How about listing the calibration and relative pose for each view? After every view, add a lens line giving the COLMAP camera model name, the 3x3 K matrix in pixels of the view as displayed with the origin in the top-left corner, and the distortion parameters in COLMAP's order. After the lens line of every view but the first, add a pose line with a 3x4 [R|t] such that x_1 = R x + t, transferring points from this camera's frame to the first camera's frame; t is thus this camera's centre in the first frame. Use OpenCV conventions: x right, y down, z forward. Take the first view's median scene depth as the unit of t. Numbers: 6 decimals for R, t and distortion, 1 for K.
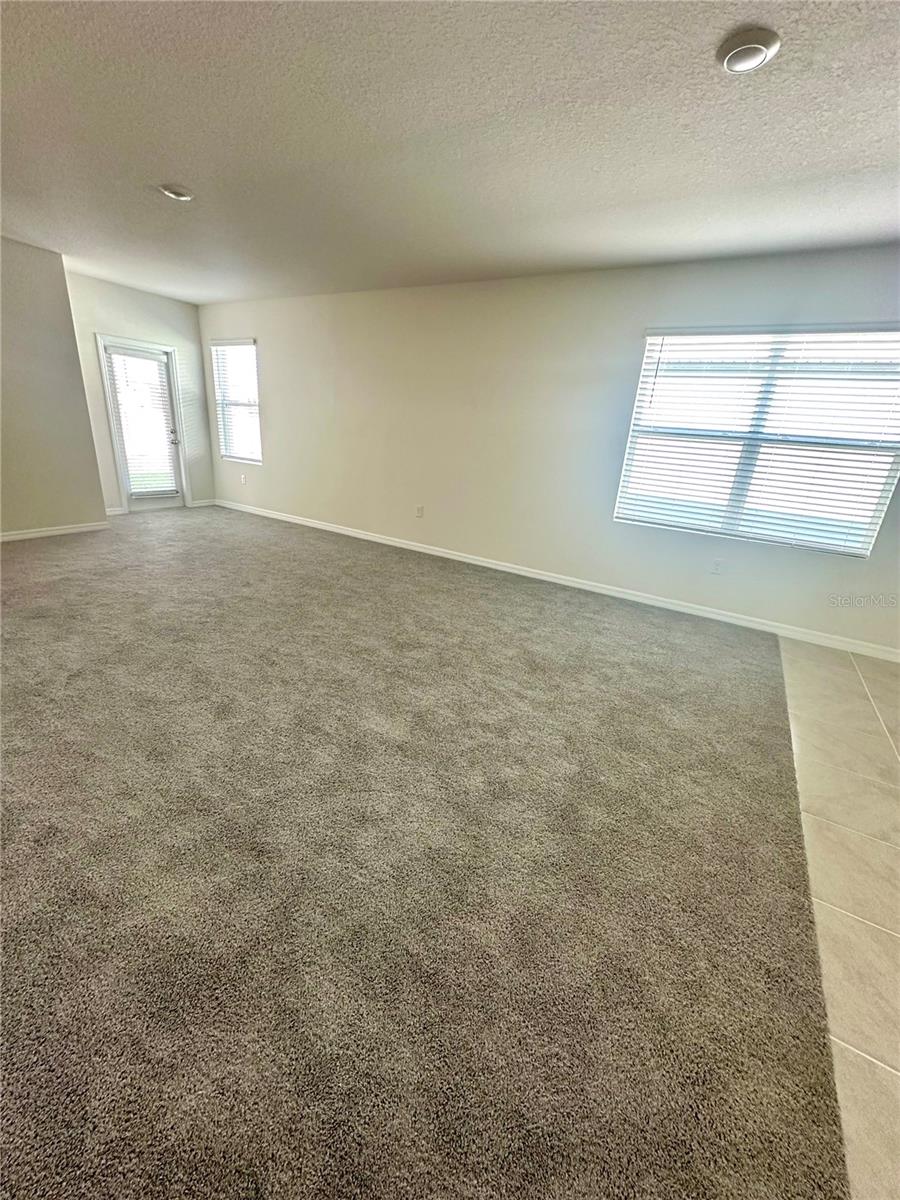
lens RADIAL K [[478.9, 0, 442.1], [0, 478.9, 597.6], [0, 0, 1]] dist [-0.003985, 0.000709]
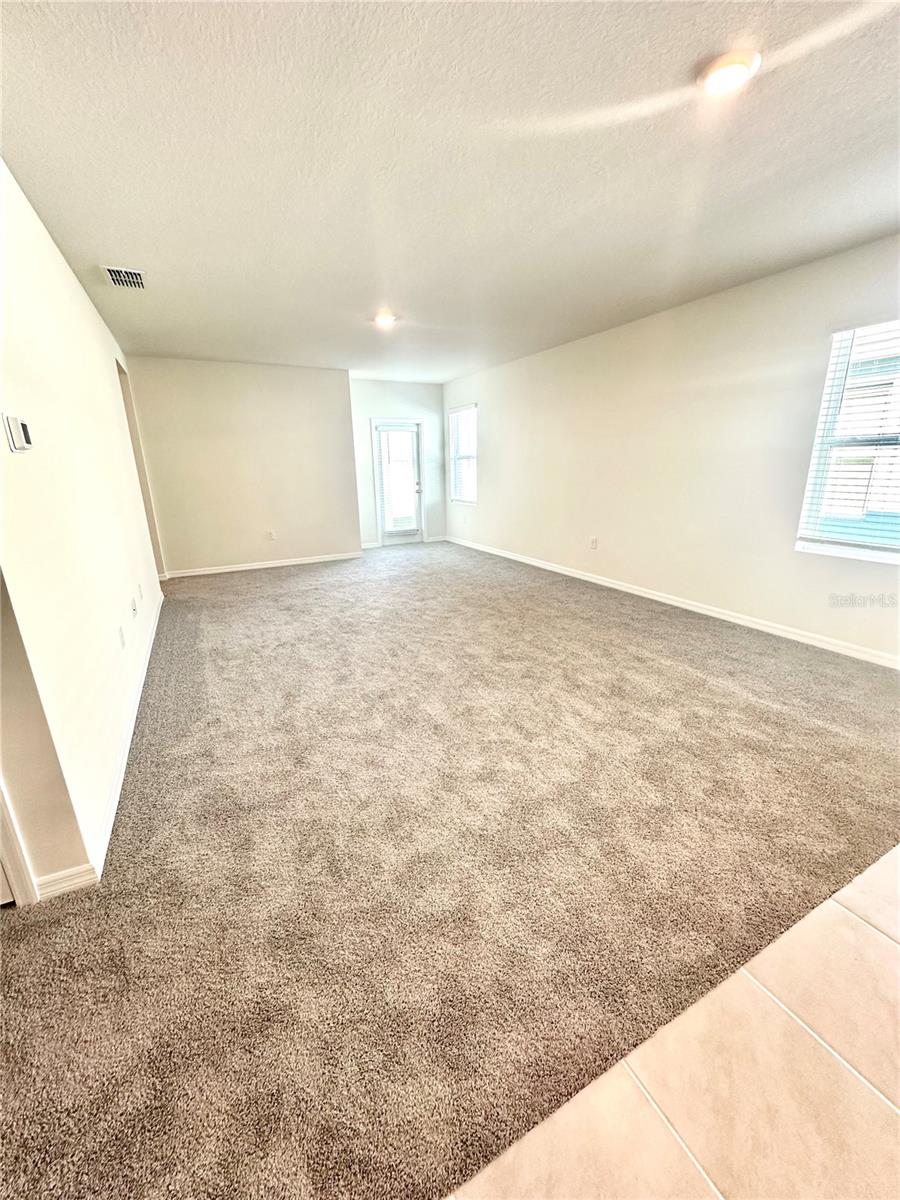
lens RADIAL K [[478.9, 0, 452.5], [0, 478.9, 599.0], [0, 0, 1]] dist [-0.003985, 0.000709]
pose [[0.851050, 0.053347, -0.522368, 0.368220], [-0.094982, 0.994055, -0.053228, 0.034437], [0.516423, 0.094915, 0.851057, -0.025381]]
